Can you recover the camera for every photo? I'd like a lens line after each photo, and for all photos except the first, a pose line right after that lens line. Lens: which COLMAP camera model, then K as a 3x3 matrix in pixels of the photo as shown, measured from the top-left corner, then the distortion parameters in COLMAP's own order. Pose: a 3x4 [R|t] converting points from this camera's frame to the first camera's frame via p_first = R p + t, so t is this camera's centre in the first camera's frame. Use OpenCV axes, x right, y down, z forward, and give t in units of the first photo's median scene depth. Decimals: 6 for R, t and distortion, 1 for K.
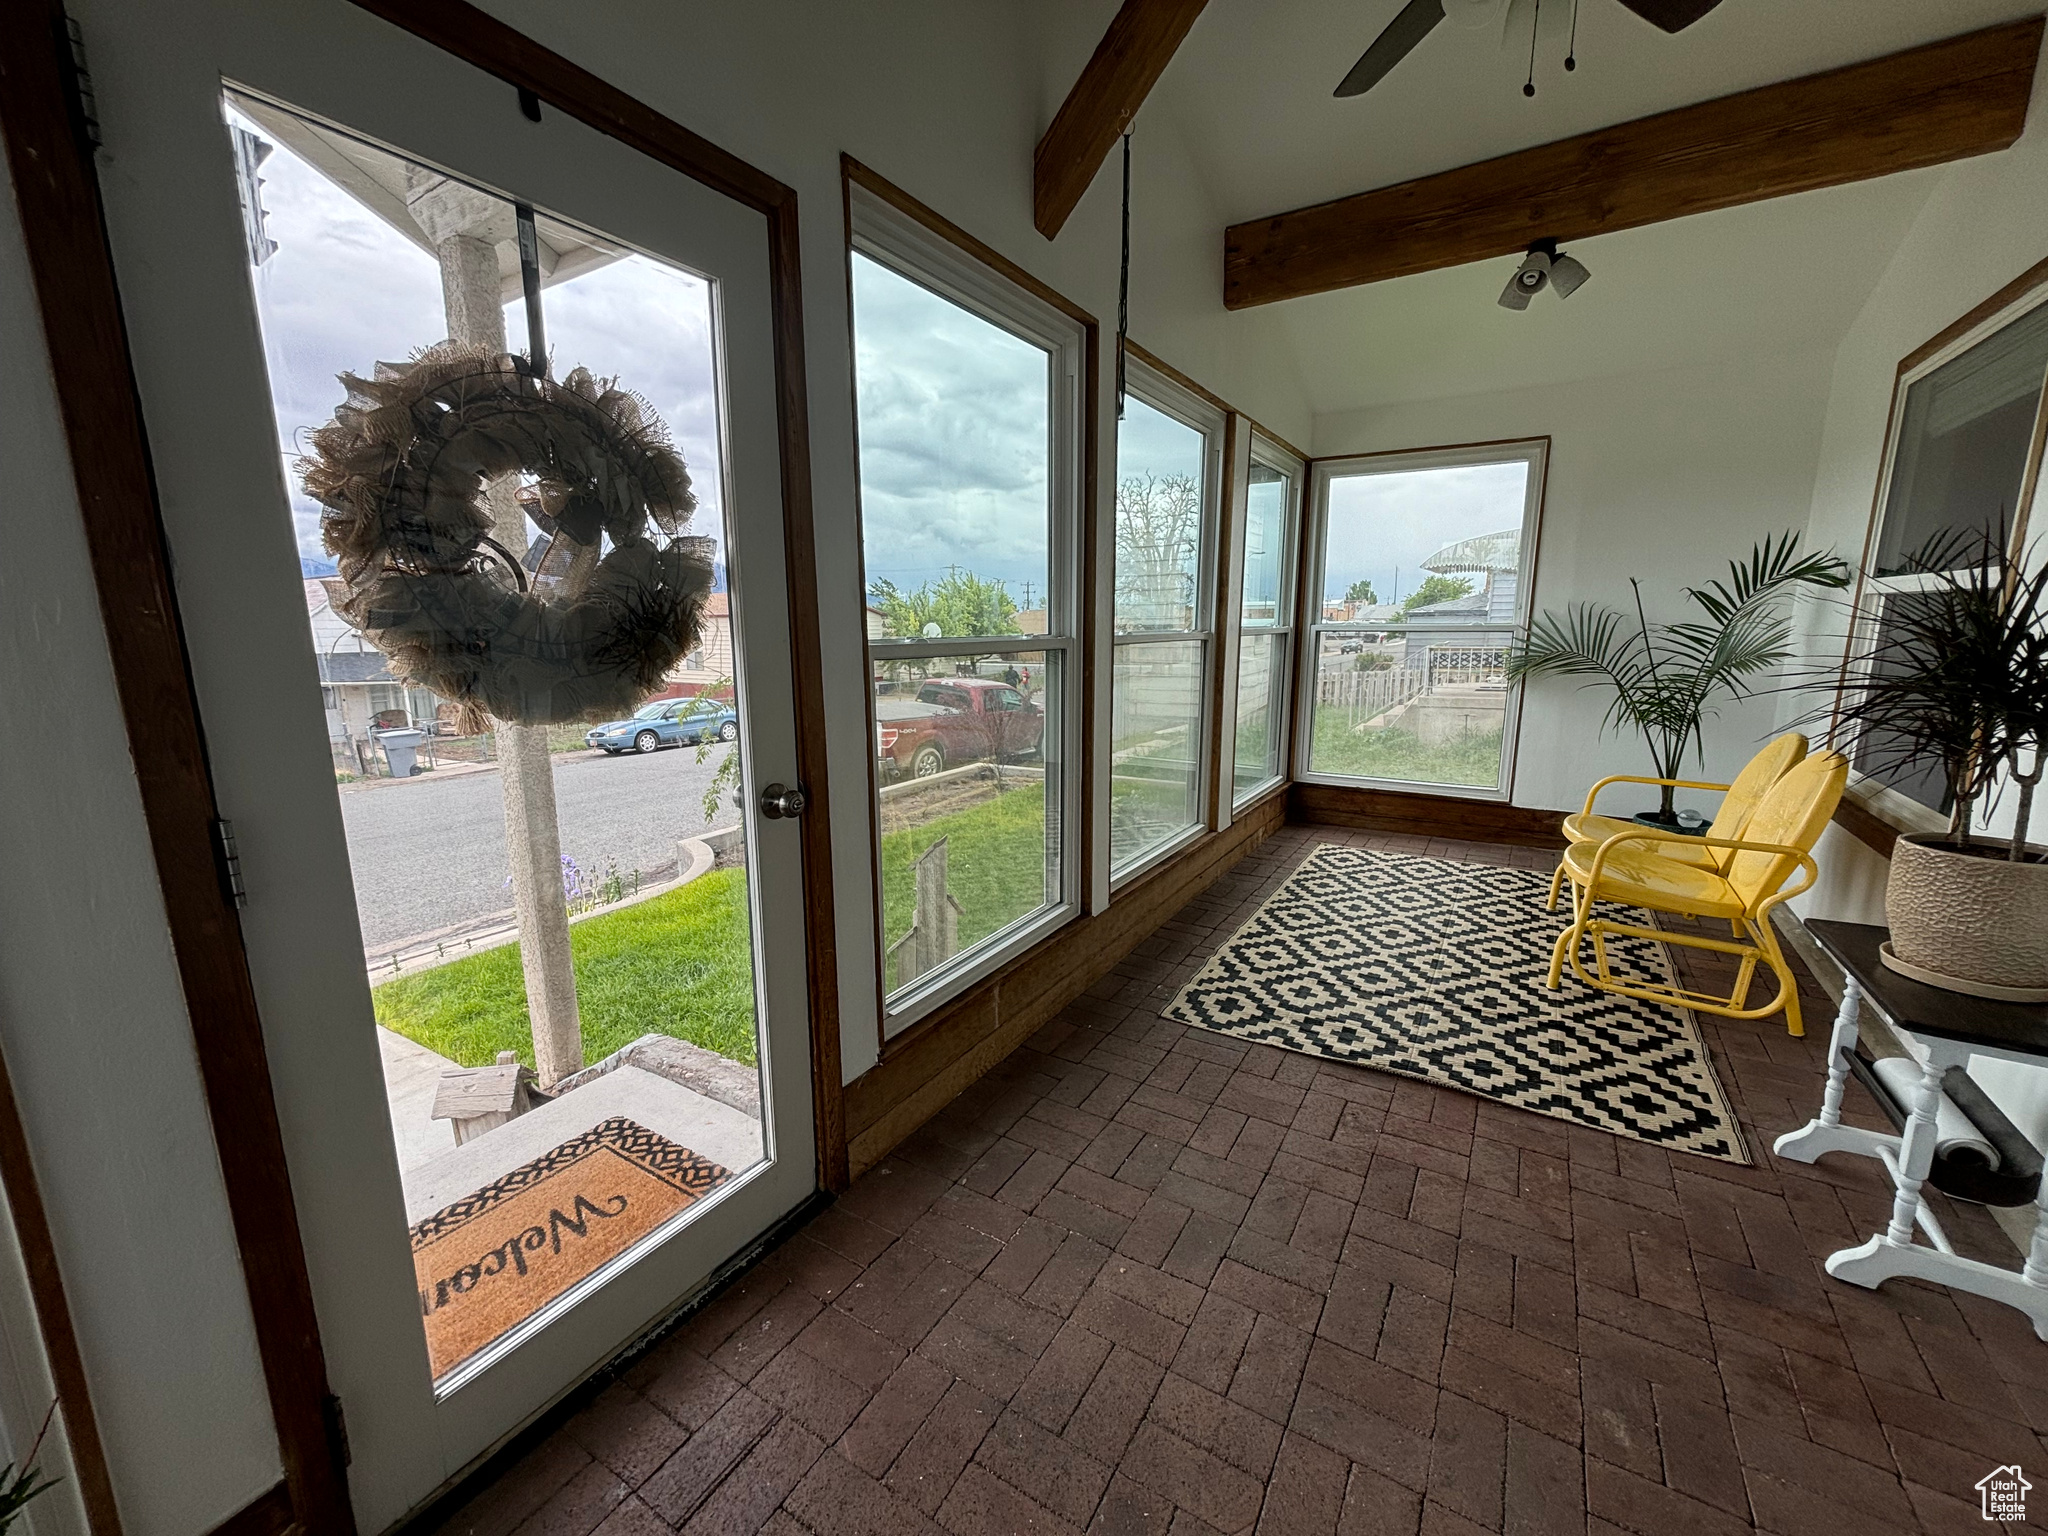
lens RADIAL K [[823.5, 0, 1027.4], [0, 823.5, 777.3], [0, 0, 1]] dist [0.007558, -0.002174]
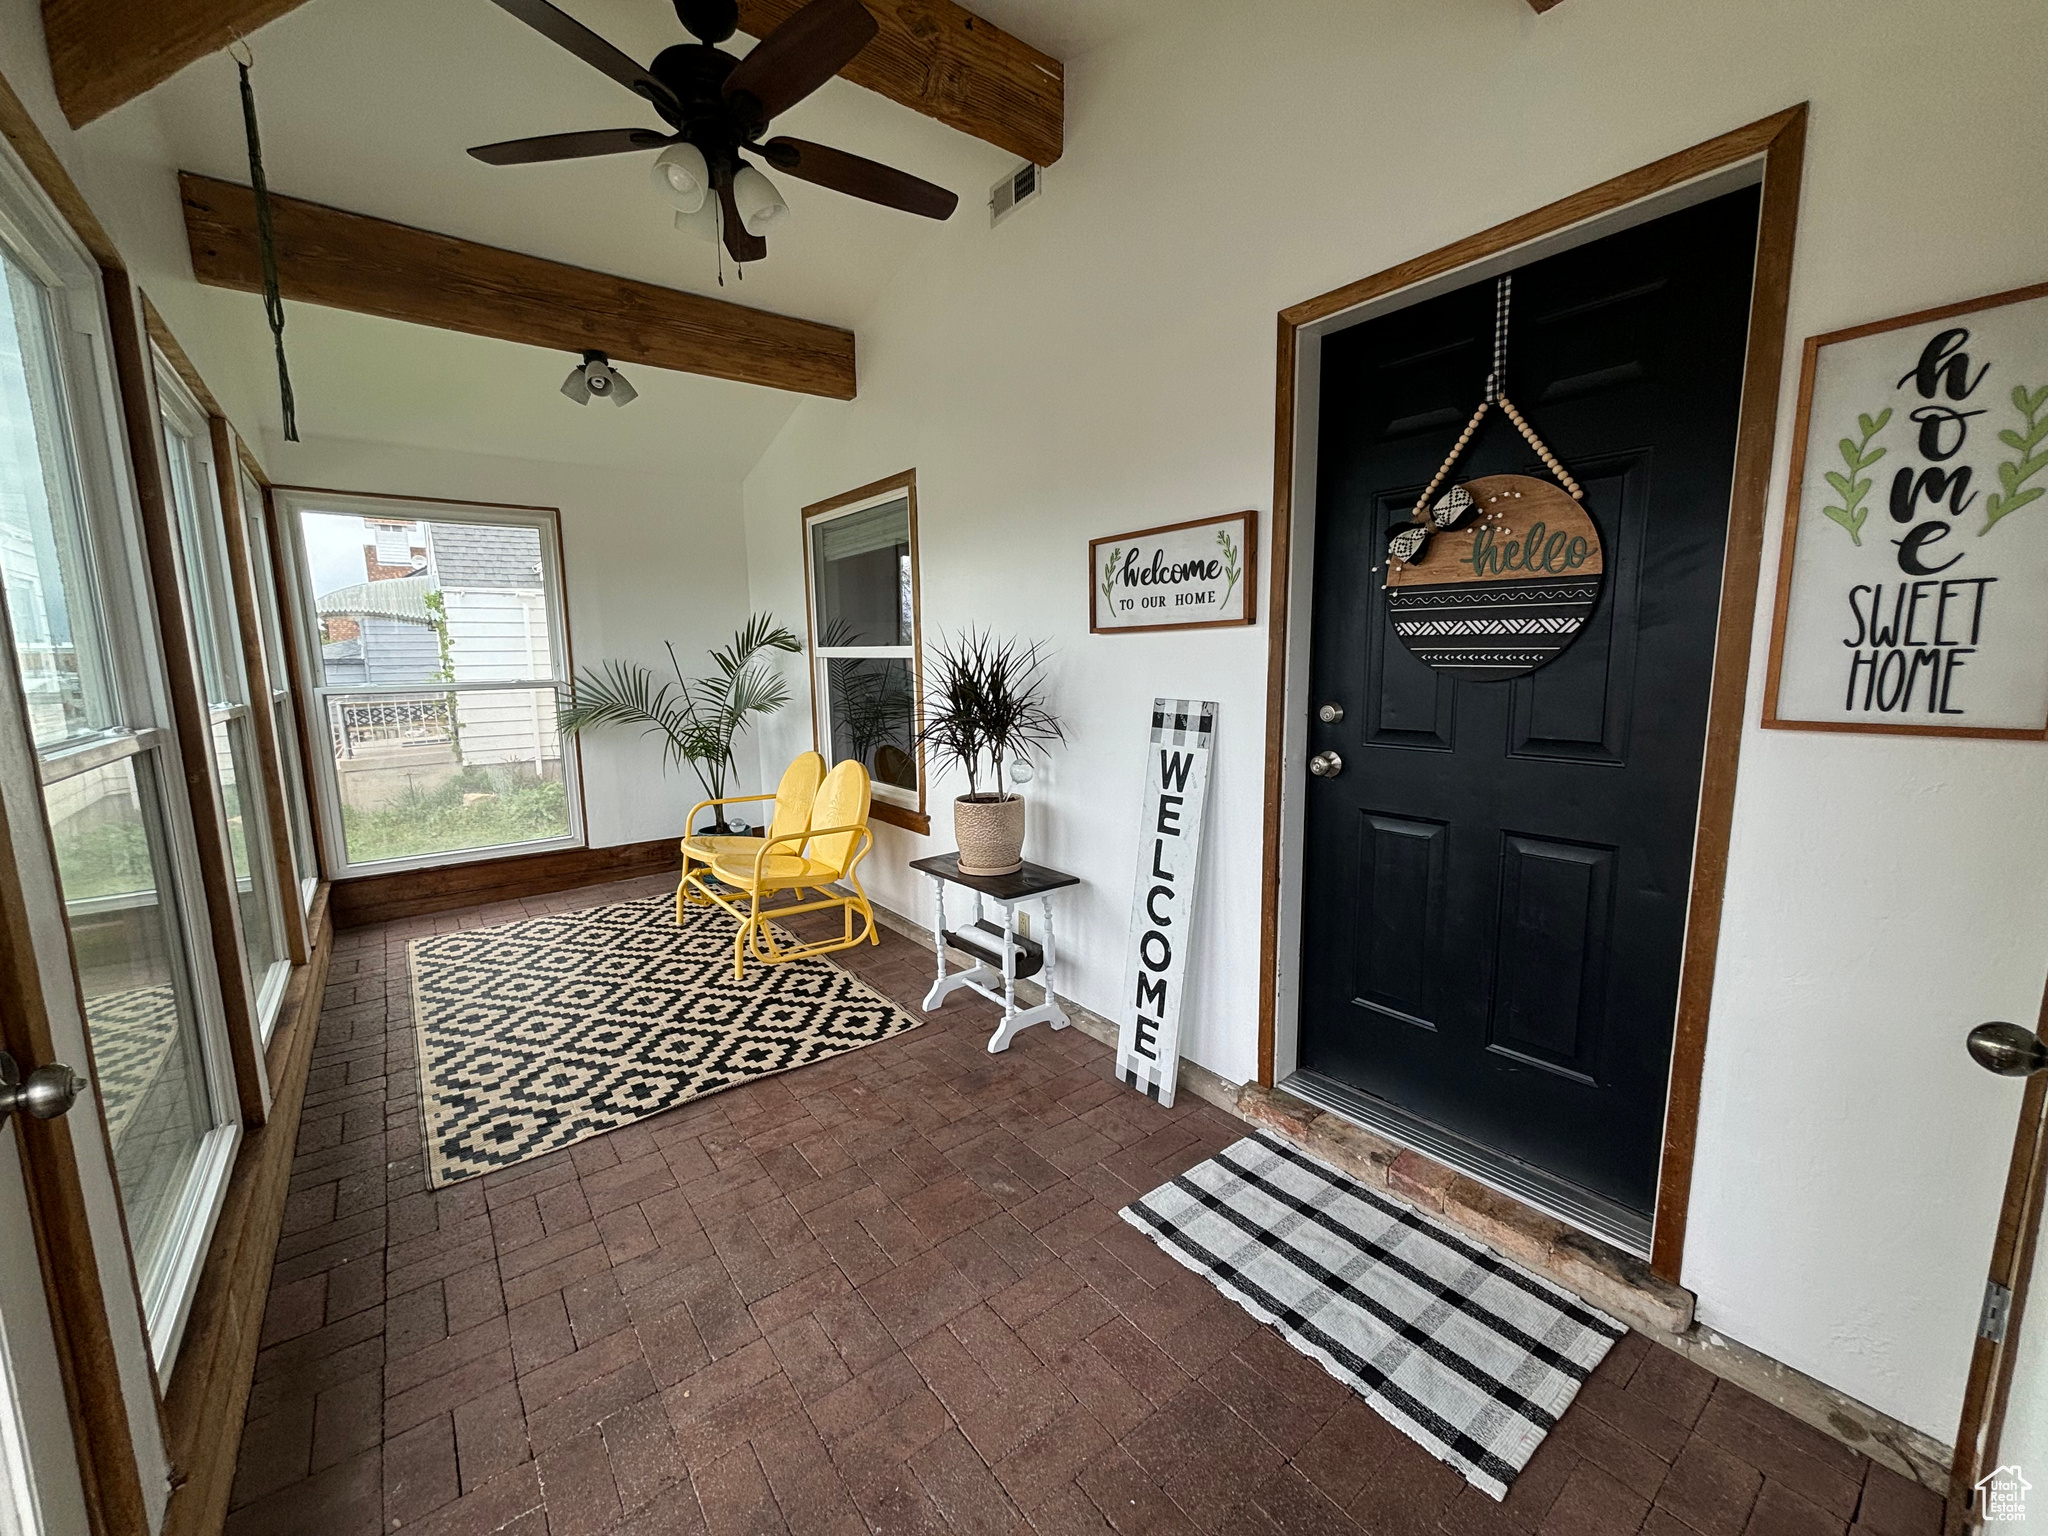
lens RADIAL K [[823.5, 0, 1030.4], [0, 823.5, 768.7], [0, 0, 1]] dist [0.007558, -0.002174]
pose [[0.356802, -0.128926, 0.925241, -0.262825], [0.189227, 0.979874, 0.063567, -0.038746], [-0.914815, 0.152399, 0.374017, 0.100323]]
